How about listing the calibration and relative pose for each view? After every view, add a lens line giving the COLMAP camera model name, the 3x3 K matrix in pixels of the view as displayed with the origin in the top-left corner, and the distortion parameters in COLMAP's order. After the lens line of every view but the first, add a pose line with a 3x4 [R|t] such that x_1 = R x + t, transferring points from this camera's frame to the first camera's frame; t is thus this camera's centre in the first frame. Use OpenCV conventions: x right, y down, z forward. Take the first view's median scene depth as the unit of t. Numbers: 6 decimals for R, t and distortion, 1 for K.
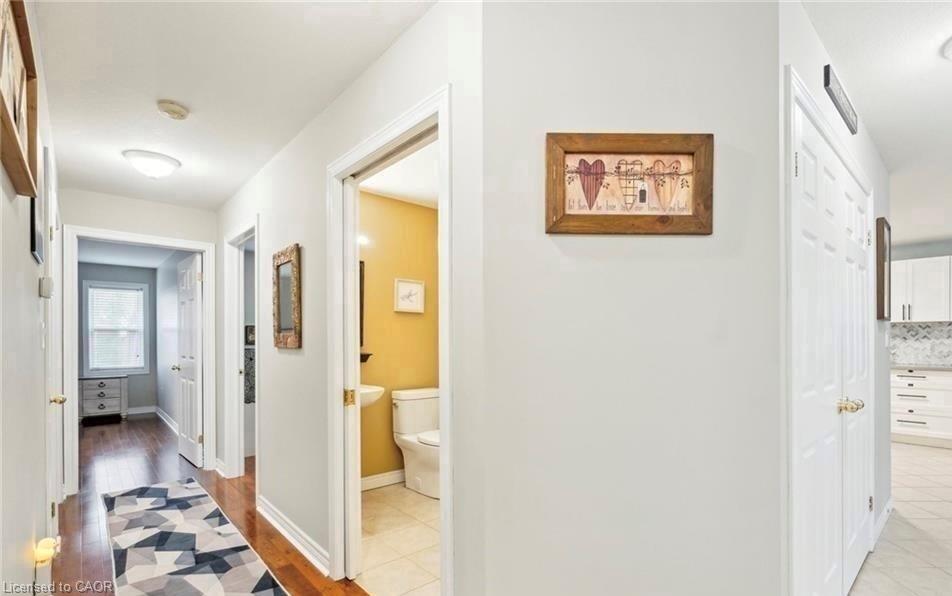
lens RADIAL K [[447.4, 0, 518.2], [0, 447.4, 334.1], [0, 0, 1]] dist [-0.002759, 0.000056]
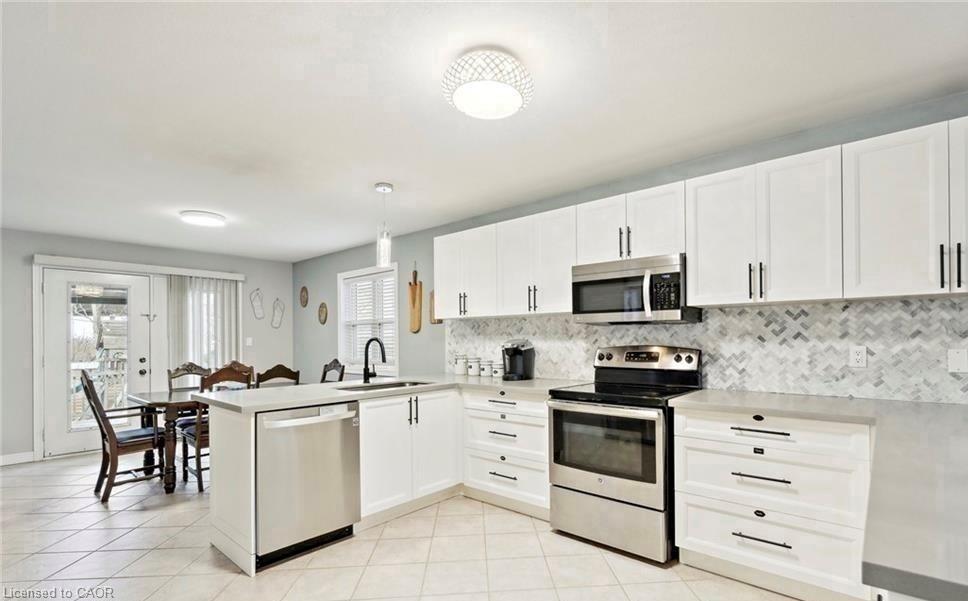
lens RADIAL K [[454.9, 0, 513.2], [0, 454.9, 334.5], [0, 0, 1]] dist [-0.002759, 0.000056]
pose [[0.994305, -0.007908, 0.106282, 0.578436], [0.007272, 0.999953, 0.006367, 0.000254], [-0.106328, -0.005558, 0.994316, 0.573903]]
